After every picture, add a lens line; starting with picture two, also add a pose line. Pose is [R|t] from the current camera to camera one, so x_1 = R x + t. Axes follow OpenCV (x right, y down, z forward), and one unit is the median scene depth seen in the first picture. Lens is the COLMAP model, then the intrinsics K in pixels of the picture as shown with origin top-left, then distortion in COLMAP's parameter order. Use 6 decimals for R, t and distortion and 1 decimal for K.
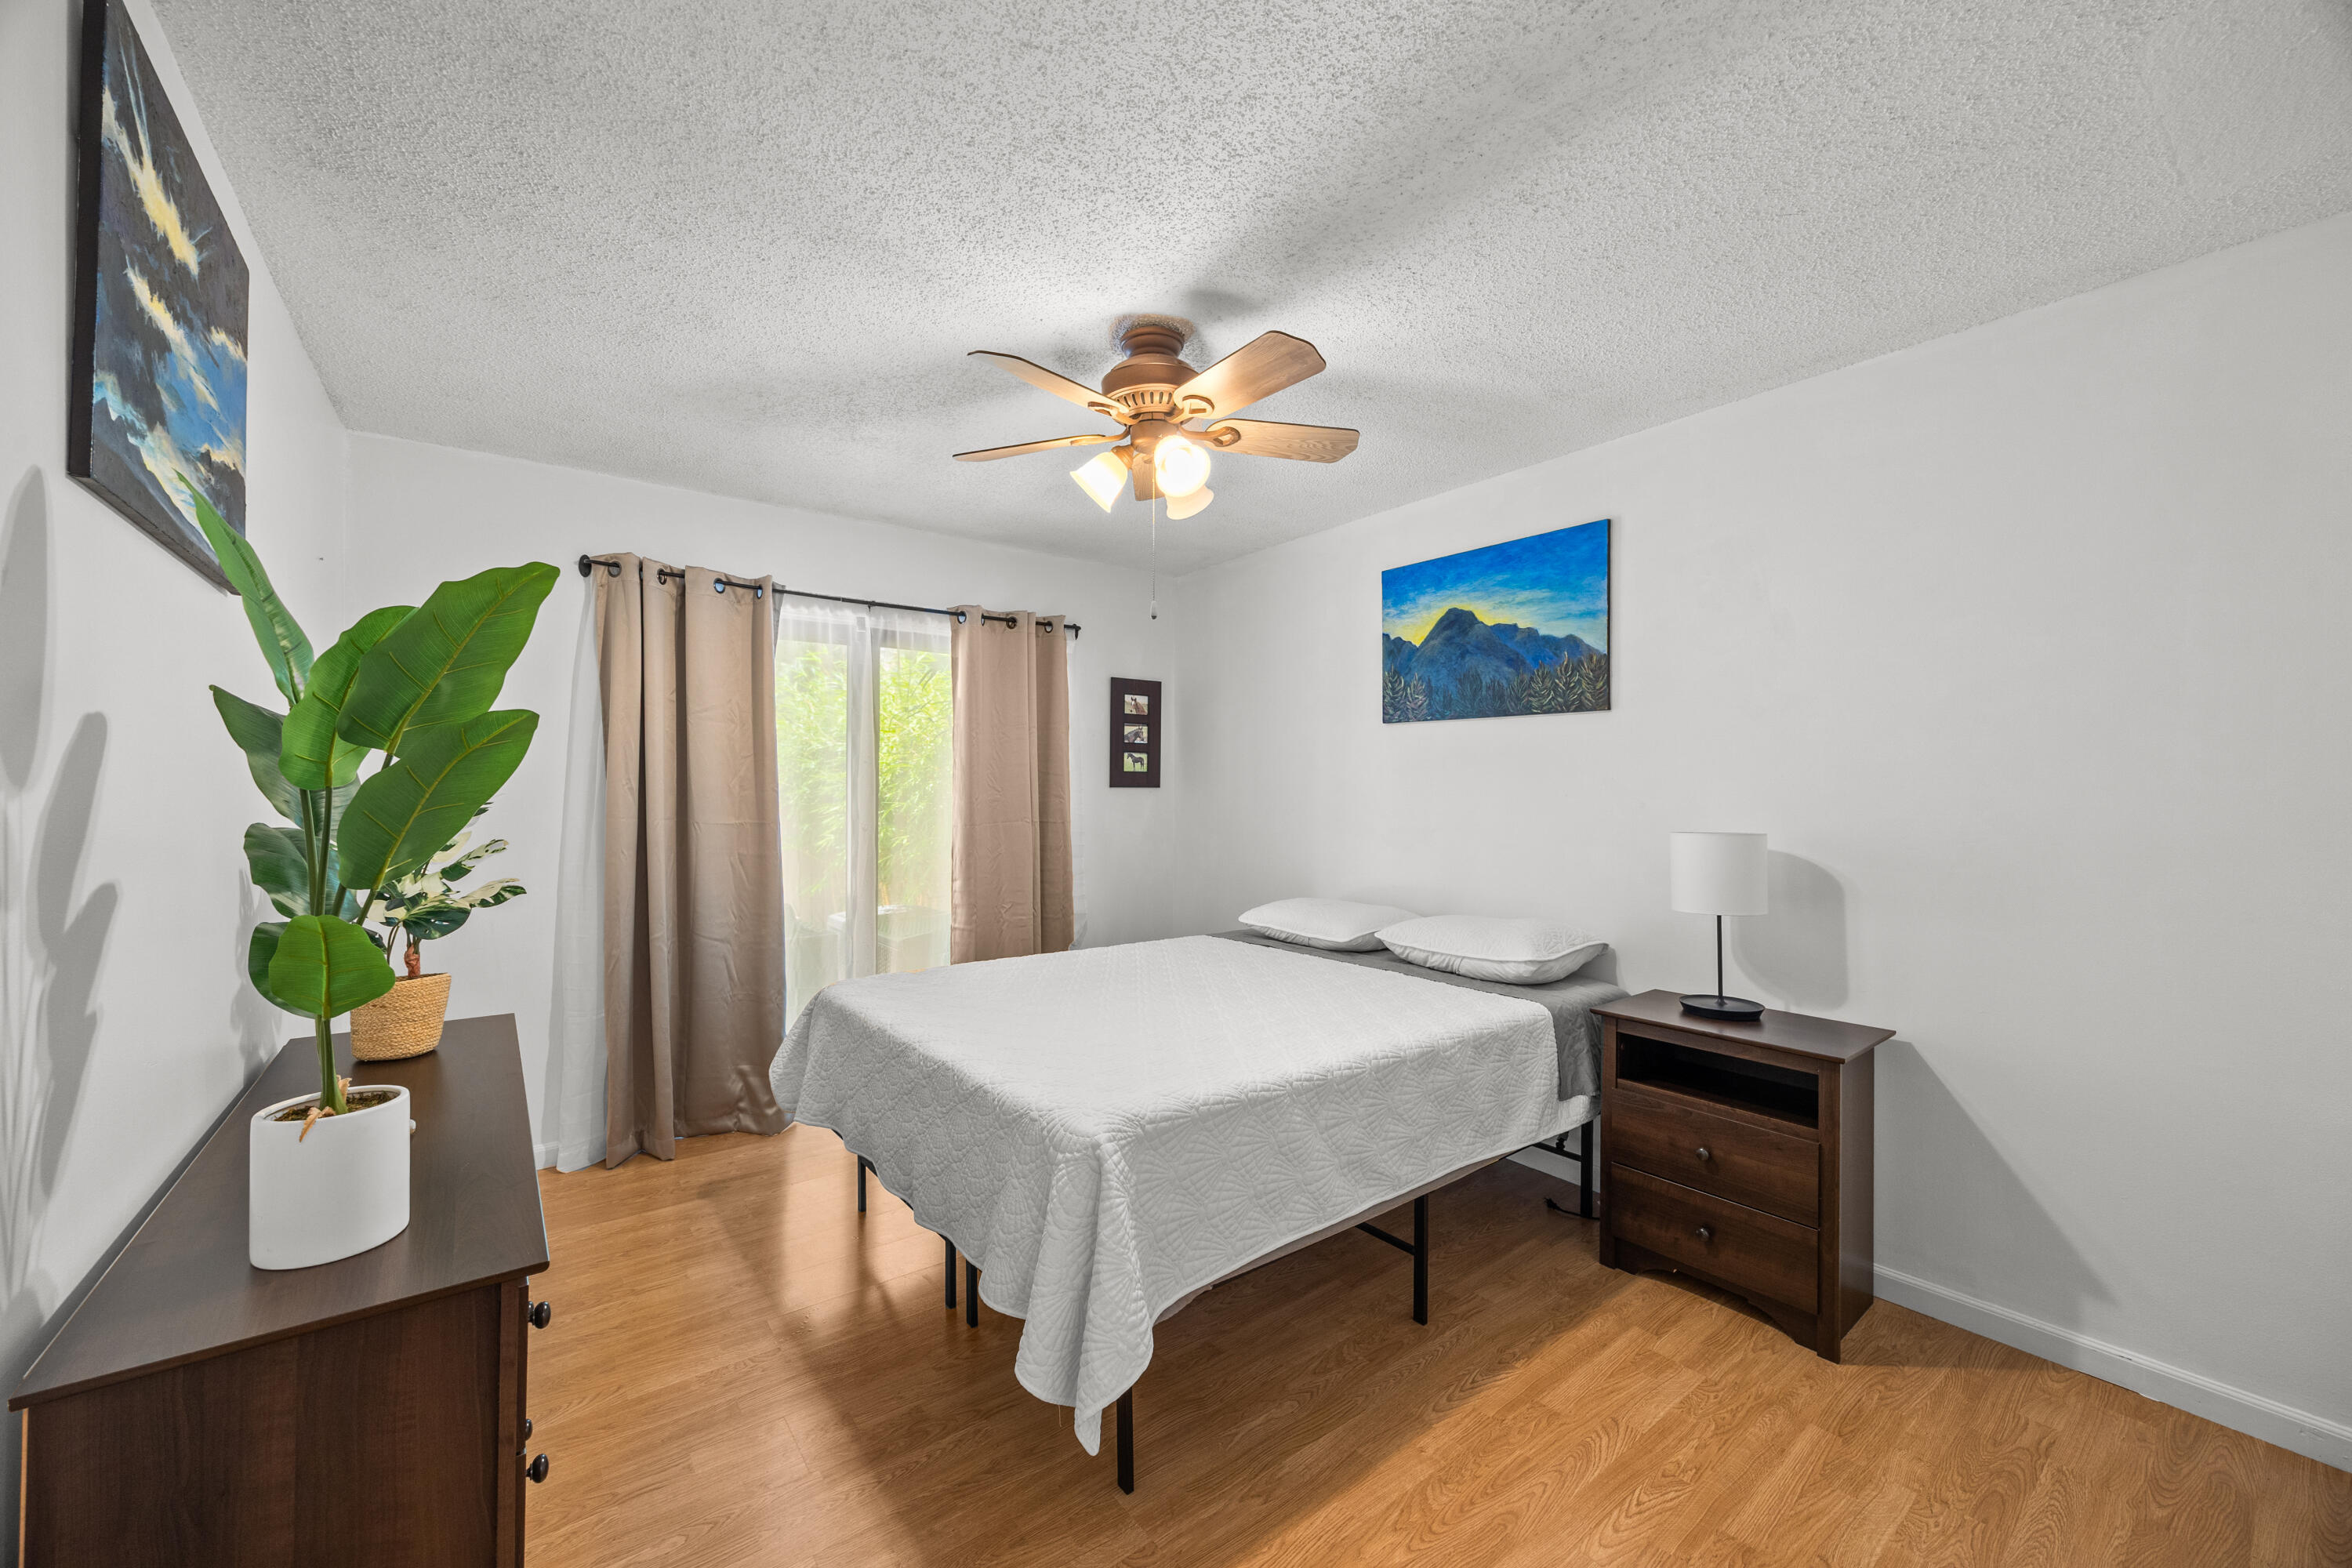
lens RADIAL K [[904.4, 0, 1179.5], [0, 904.4, 785.0], [0, 0, 1]] dist [-0.002221, 0.000174]
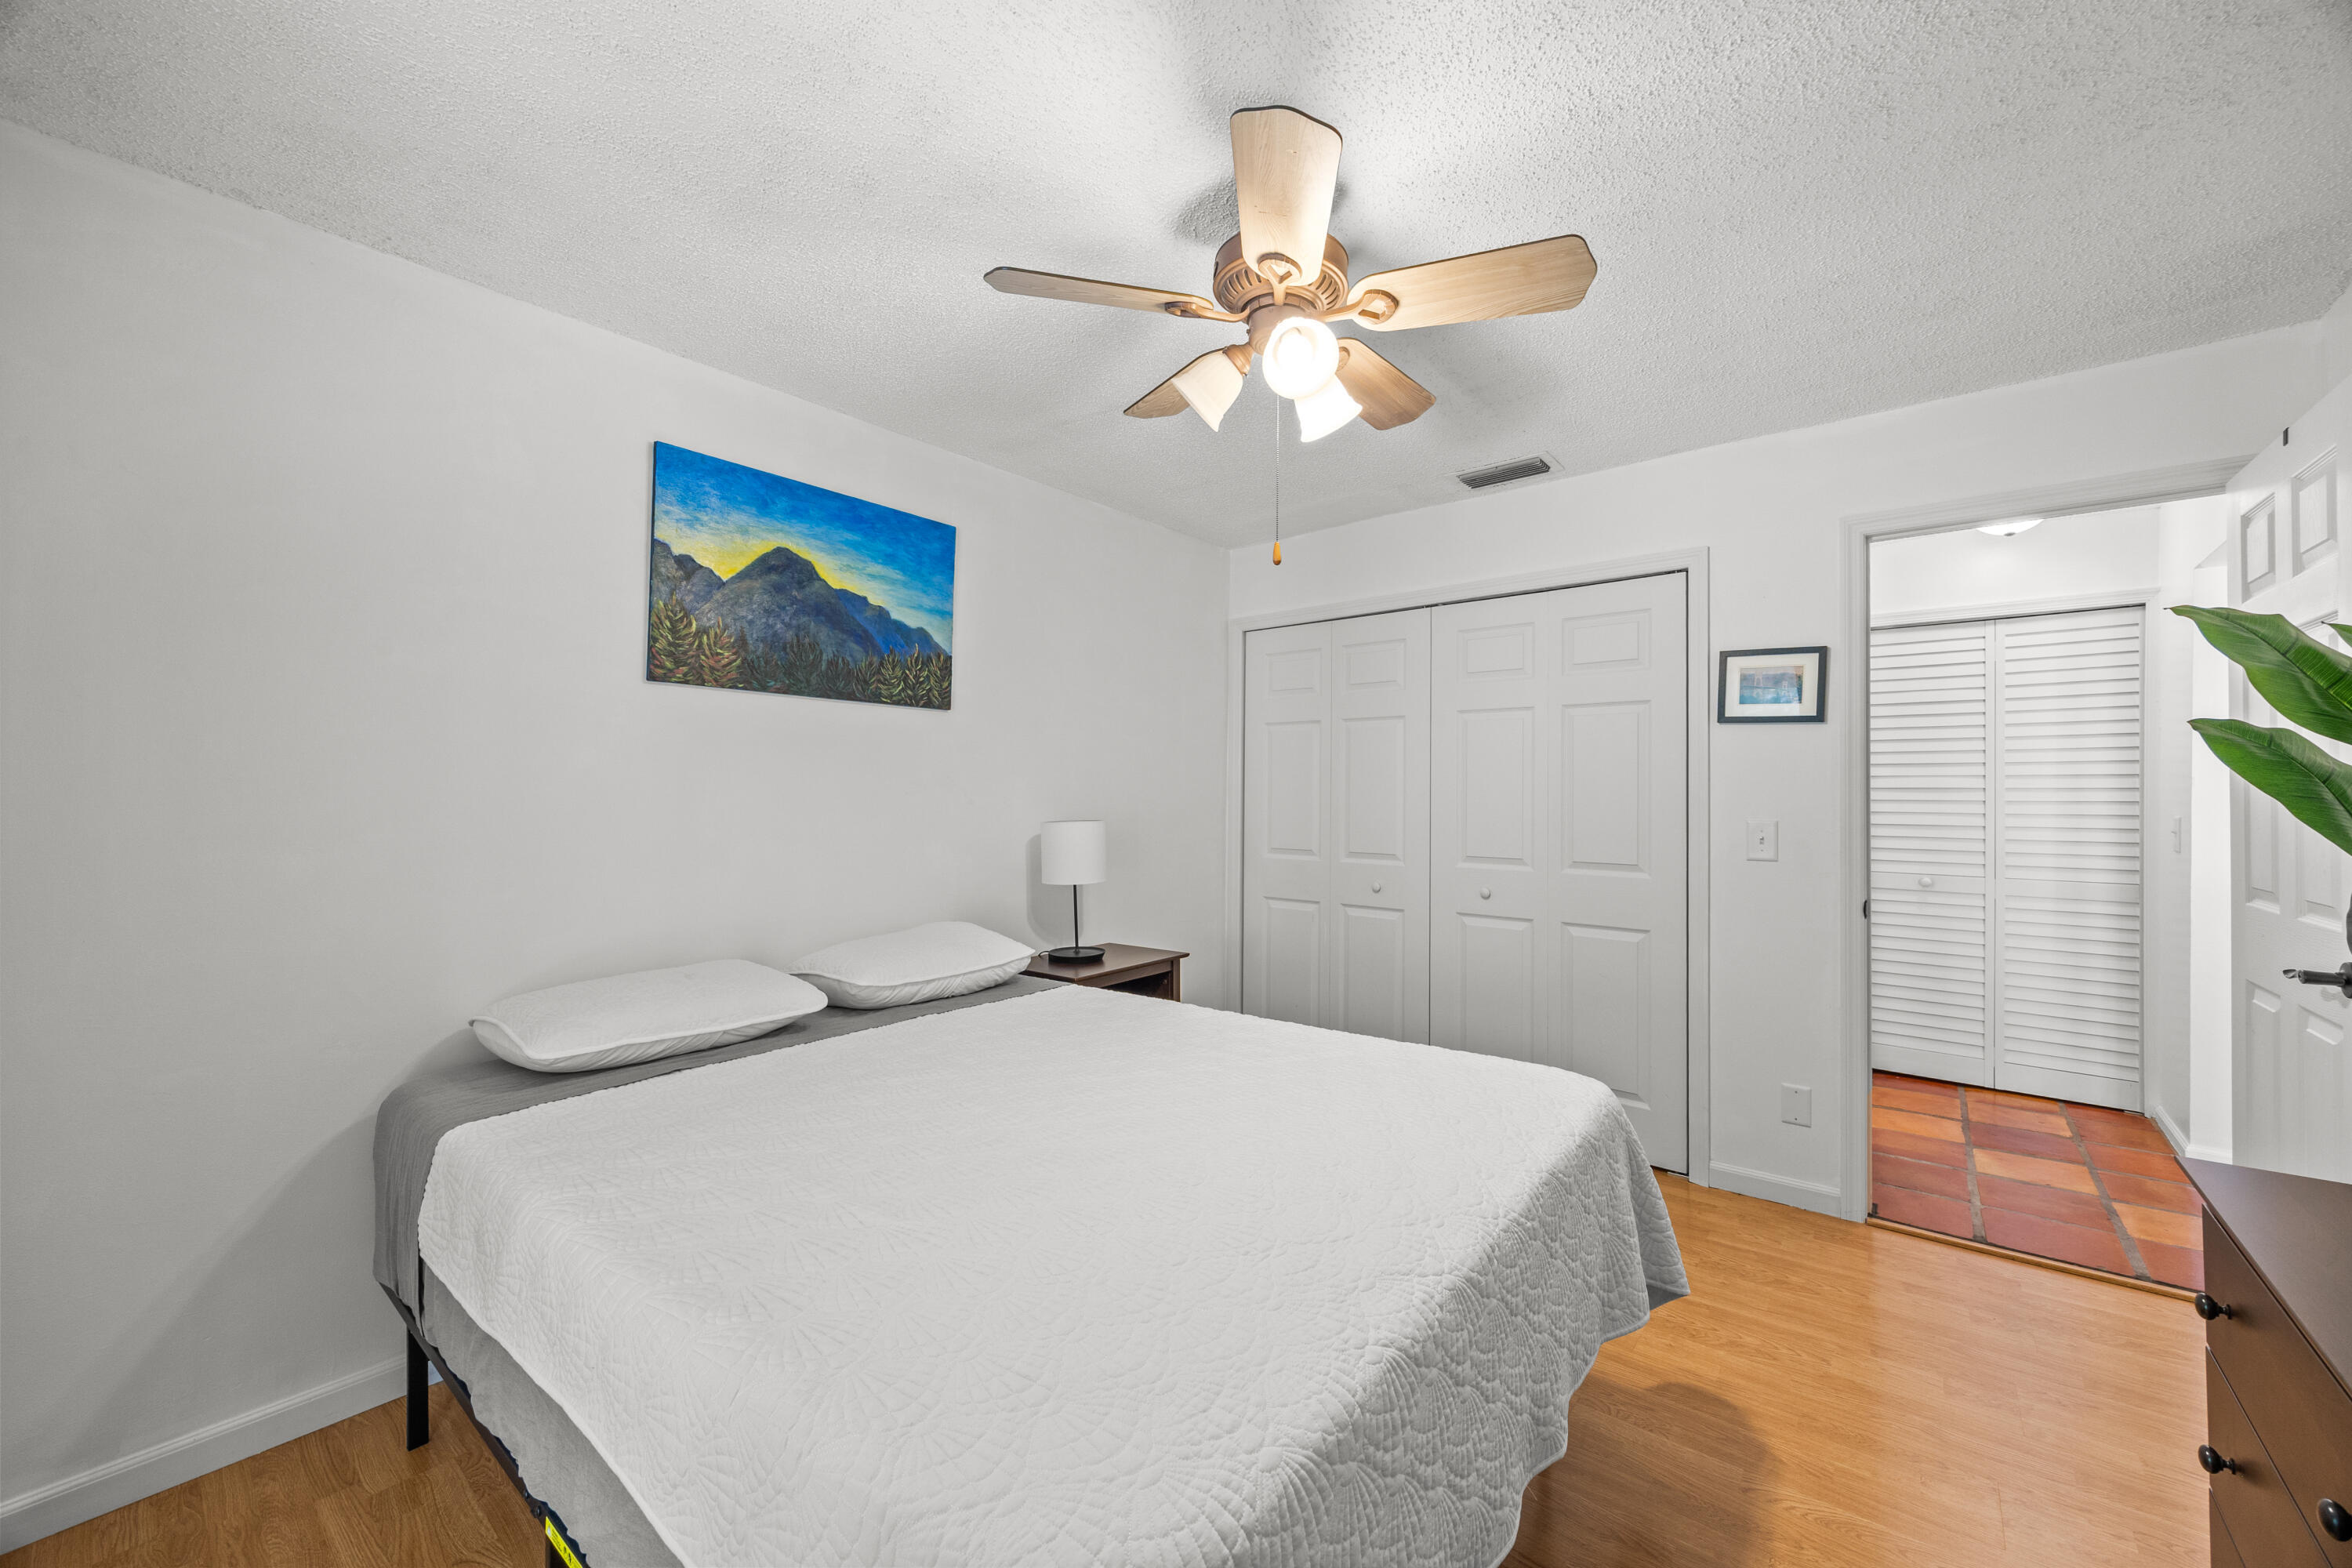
lens RADIAL K [[904.4, 0, 1180.8], [0, 904.4, 788.5], [0, 0, 1]] dist [-0.002221, 0.000174]
pose [[-0.230497, 0.005668, 0.973057, -0.552233], [-0.006068, 0.999955, -0.007262, 0.011579], [-0.973054, -0.007579, -0.230452, 0.911477]]
